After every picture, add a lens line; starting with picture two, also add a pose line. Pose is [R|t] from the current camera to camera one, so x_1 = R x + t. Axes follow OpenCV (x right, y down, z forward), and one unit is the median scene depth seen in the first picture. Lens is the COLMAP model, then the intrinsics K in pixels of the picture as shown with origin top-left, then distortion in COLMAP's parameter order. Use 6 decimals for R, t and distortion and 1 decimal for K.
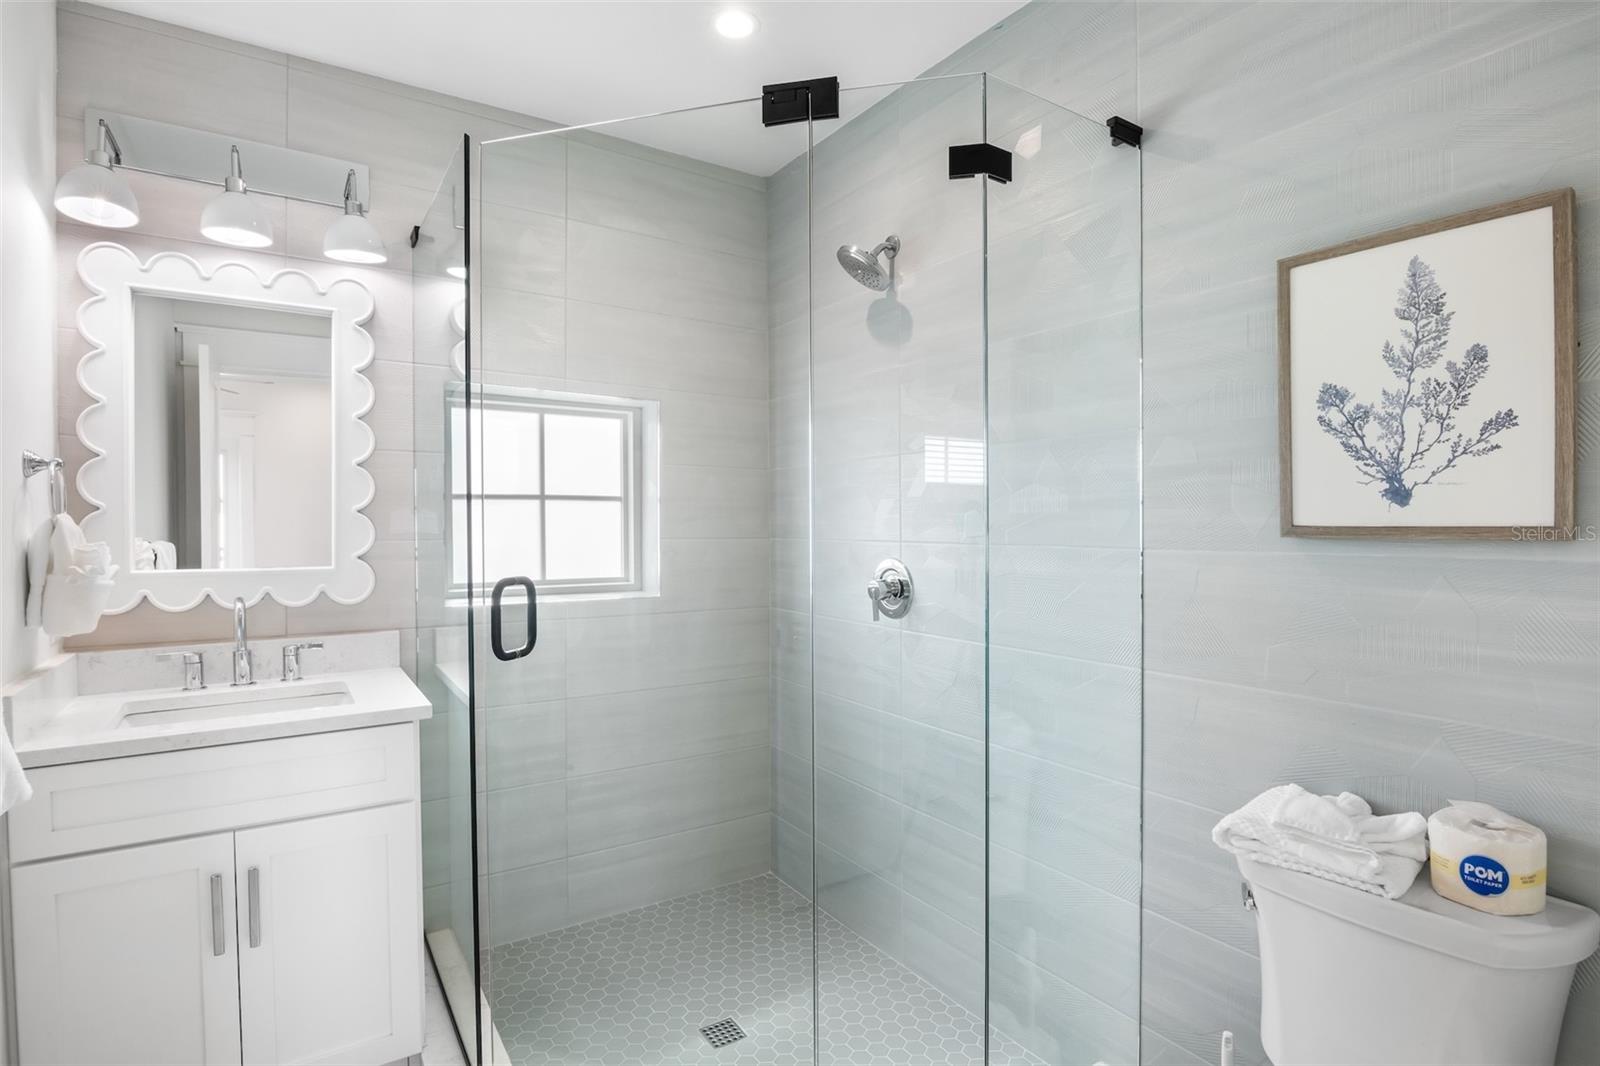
lens RADIAL K [[800.9, 0, 794.1], [0, 800.9, 528.8], [0, 0, 1]] dist [-0.018082, -0.000454]
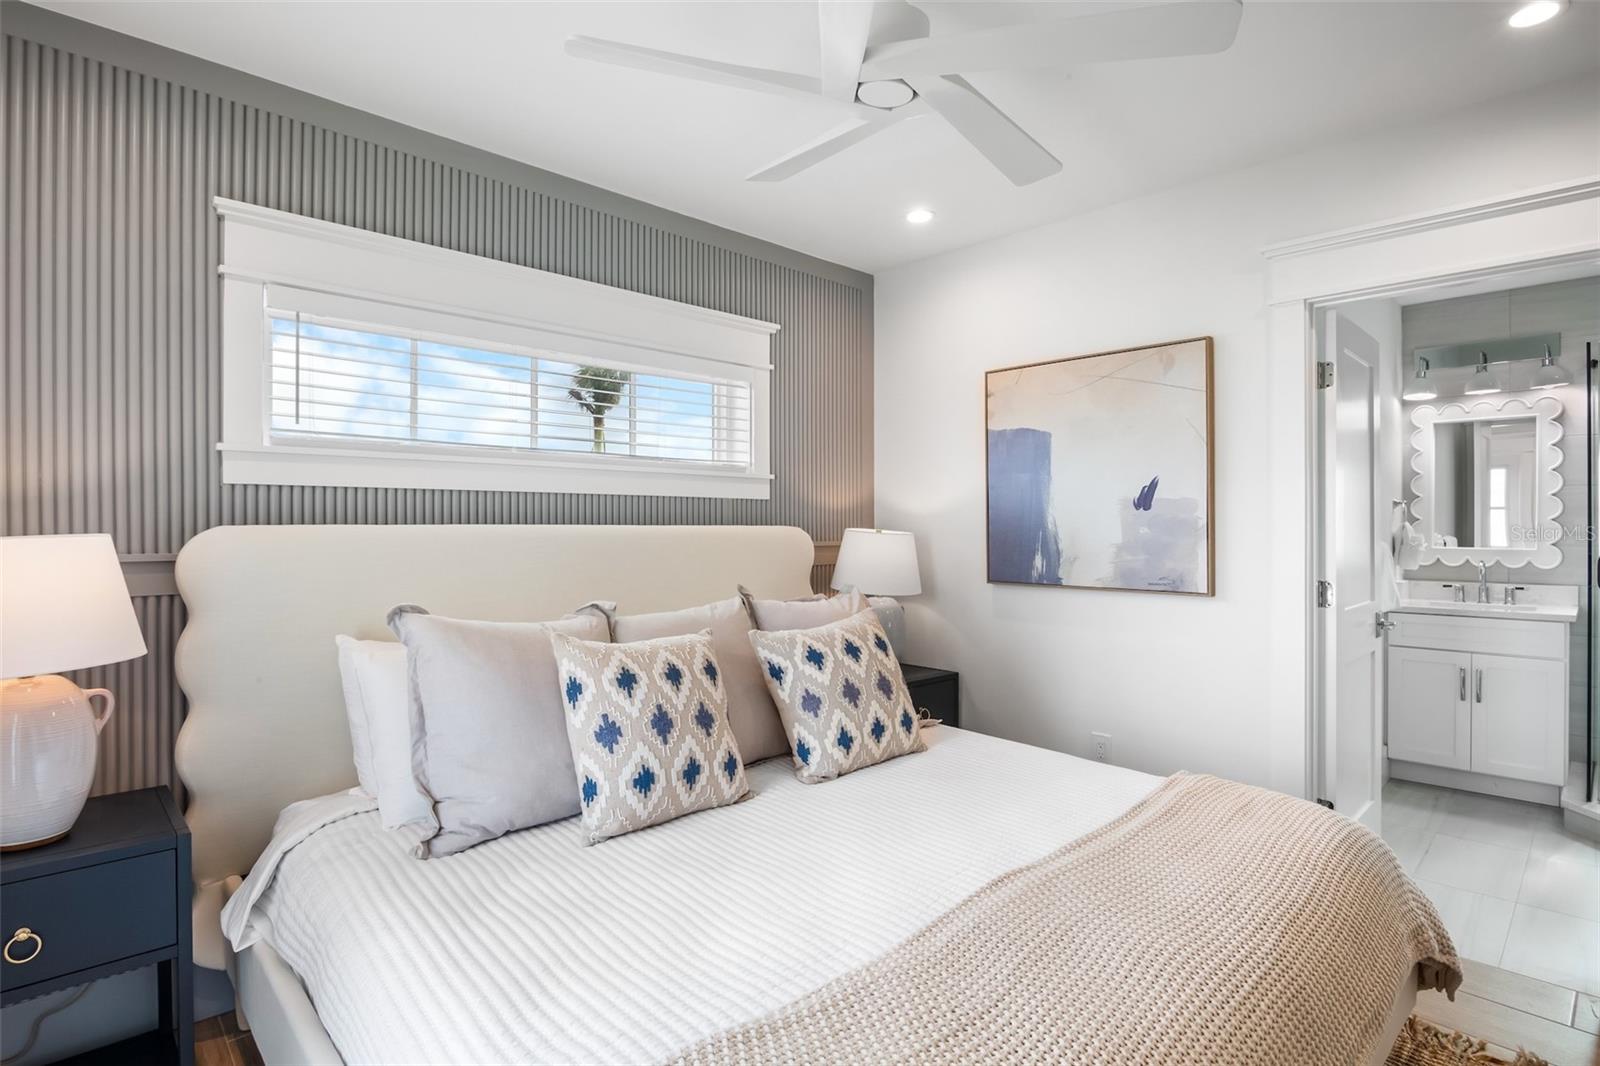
lens RADIAL K [[797.9, 0, 794.4], [0, 797.9, 530.4], [0, 0, 1]] dist [-0.019531, 0.000195]
pose [[0.188986, 0.008067, -0.981947, 1.081030], [-0.009237, 0.999937, 0.006437, 0.008330], [0.981936, 0.007854, 0.189048, -1.280925]]
